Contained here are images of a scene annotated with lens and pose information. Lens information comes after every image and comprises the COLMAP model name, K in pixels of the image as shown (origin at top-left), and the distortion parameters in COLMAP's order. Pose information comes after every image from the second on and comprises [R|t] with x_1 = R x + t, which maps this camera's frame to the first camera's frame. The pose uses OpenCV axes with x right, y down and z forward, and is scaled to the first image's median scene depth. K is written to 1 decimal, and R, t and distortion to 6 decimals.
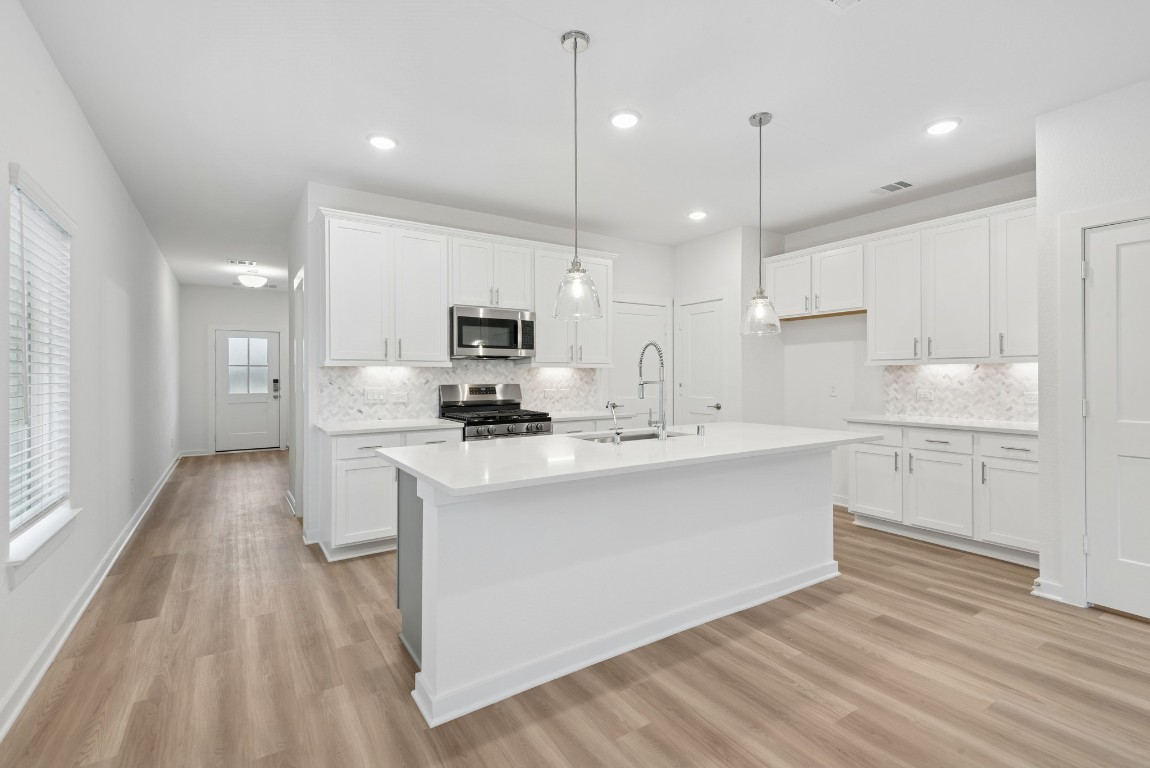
lens RADIAL K [[525.4, 0, 578.6], [0, 525.4, 385.2], [0, 0, 1]] dist [0.033715, -0.016019]
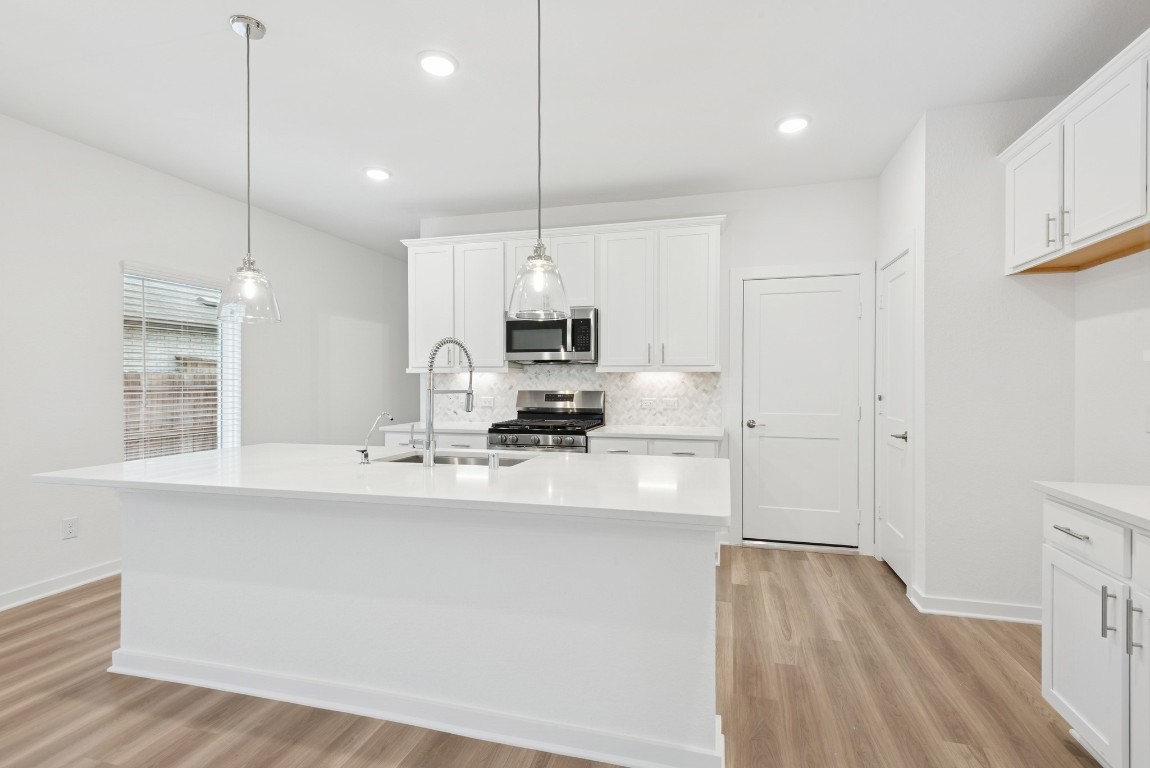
lens RADIAL K [[537.4, 0, 572.5], [0, 537.4, 382.5], [0, 0, 1]] dist [0.037651, -0.016672]
pose [[0.659840, 0.006092, -0.751382, 0.567971], [-0.016410, 0.999845, -0.006304, -0.010908], [0.751227, 0.016490, 0.659838, 0.400431]]
